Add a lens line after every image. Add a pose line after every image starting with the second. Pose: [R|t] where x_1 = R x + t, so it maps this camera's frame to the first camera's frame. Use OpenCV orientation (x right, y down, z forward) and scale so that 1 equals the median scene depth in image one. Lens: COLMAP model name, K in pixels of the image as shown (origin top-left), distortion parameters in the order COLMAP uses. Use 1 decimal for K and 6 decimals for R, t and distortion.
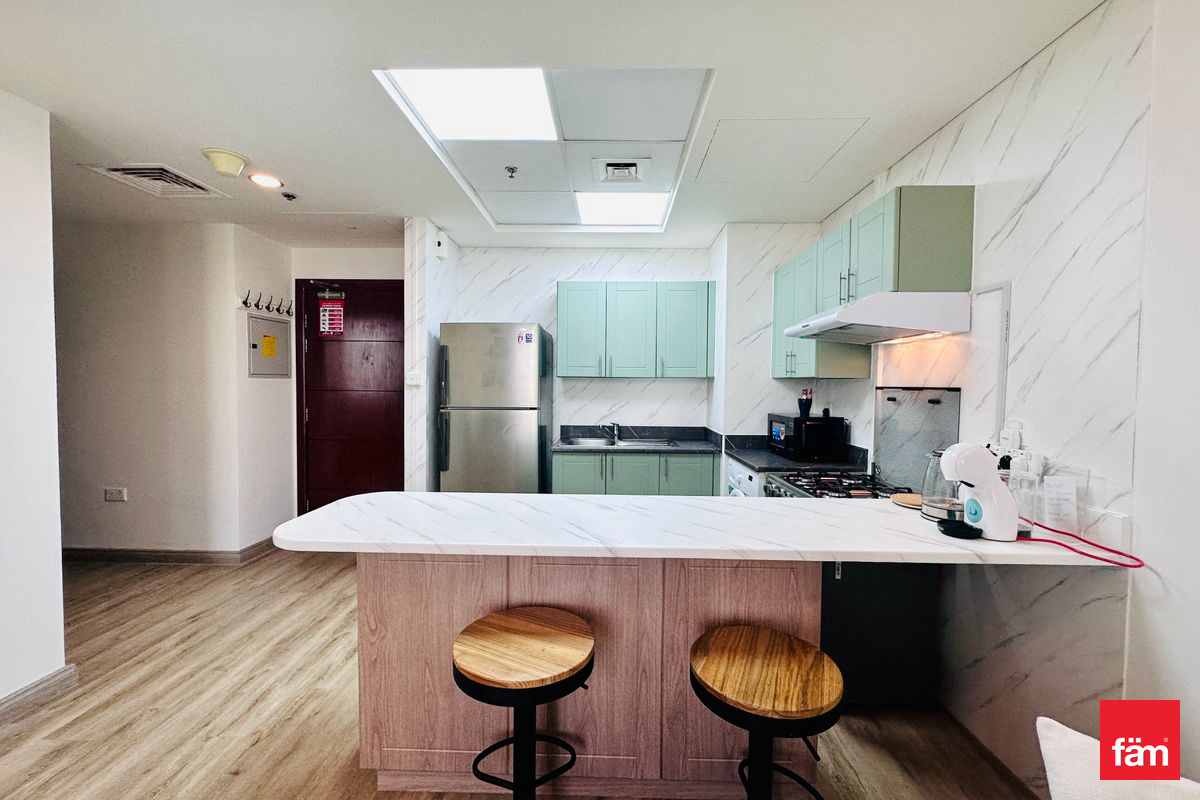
lens RADIAL K [[477.6, 0, 600.6], [0, 477.6, 400.9], [0, 0, 1]] dist [-0.003184, 0.000499]
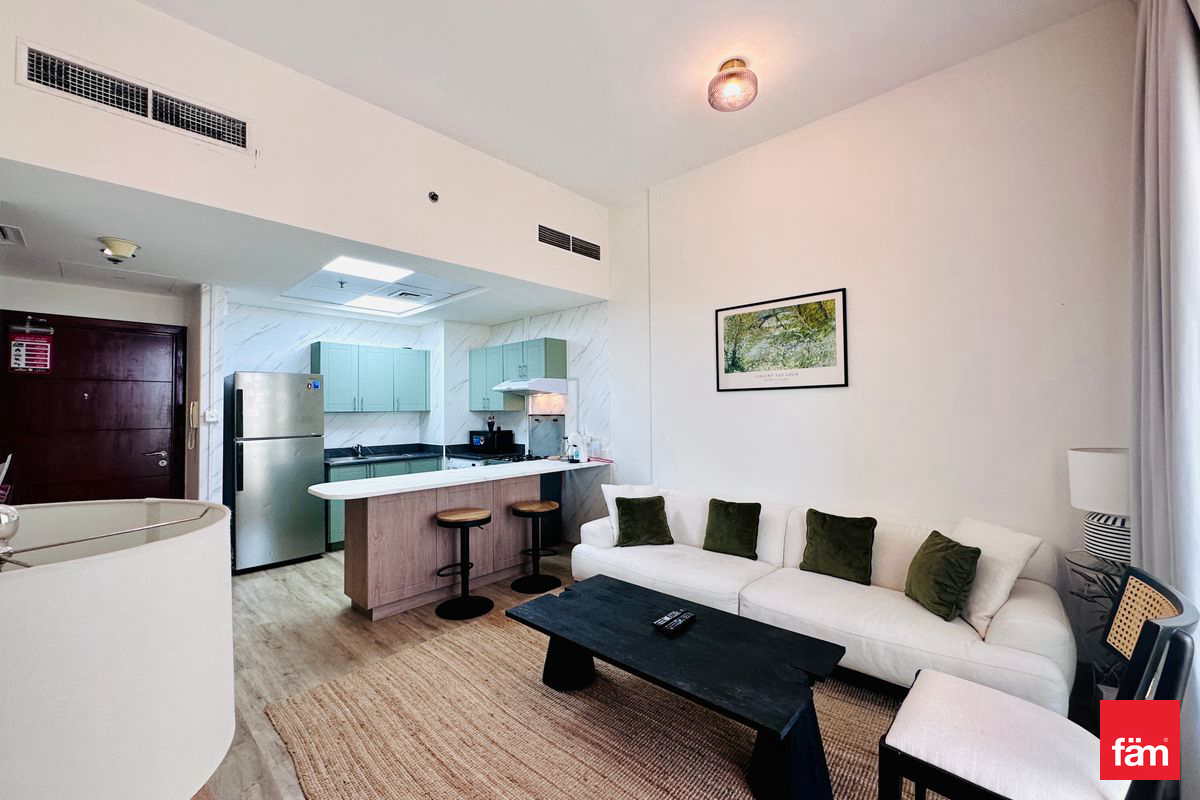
lens RADIAL K [[477.6, 0, 600.2], [0, 477.6, 402.9], [0, 0, 1]] dist [-0.003184, 0.000499]
pose [[0.666045, -0.005782, 0.745889, -0.630181], [0.044143, 0.998523, -0.031677, 0.000112], [-0.744604, 0.054023, 0.665317, -0.527900]]
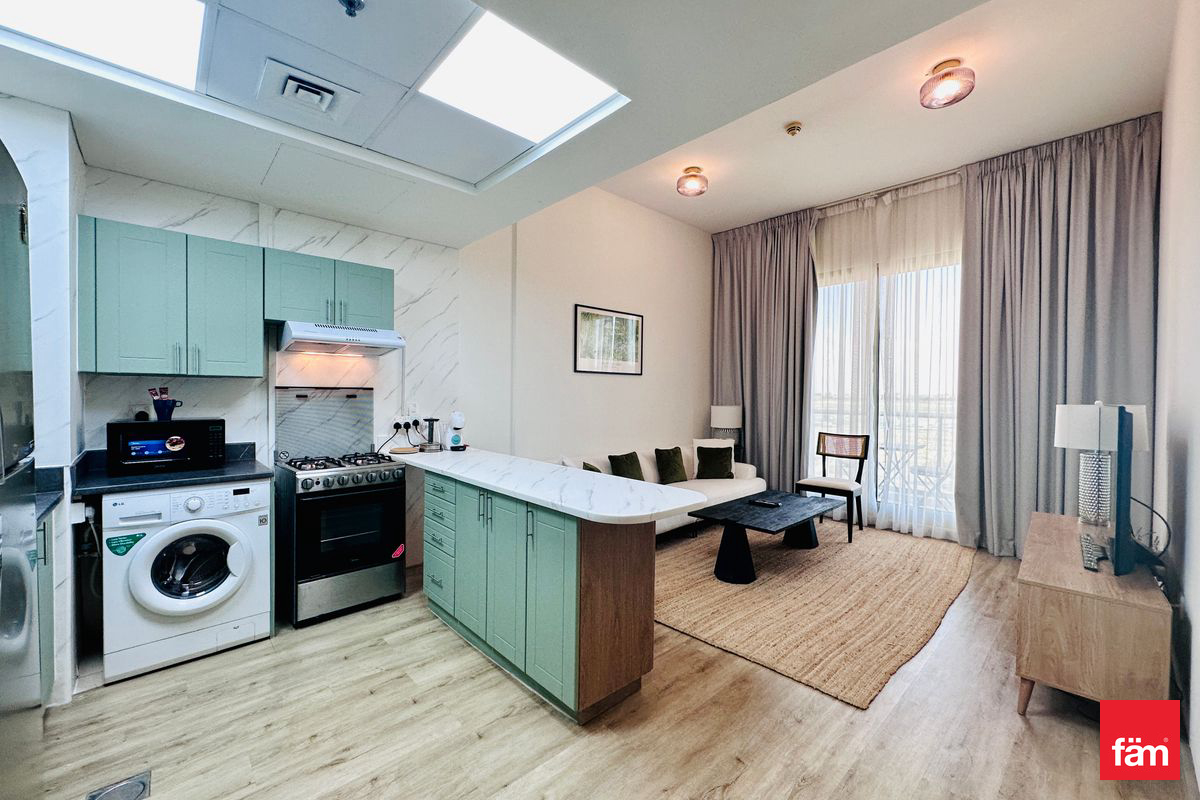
lens RADIAL K [[477.6, 0, 599.9], [0, 477.6, 400.0], [0, 0, 1]] dist [-0.003184, 0.000499]
pose [[-0.696695, -0.024556, 0.716947, -0.635790], [0.010563, 0.998954, 0.044481, -0.030566], [-0.717290, 0.038563, -0.695707, 0.947536]]
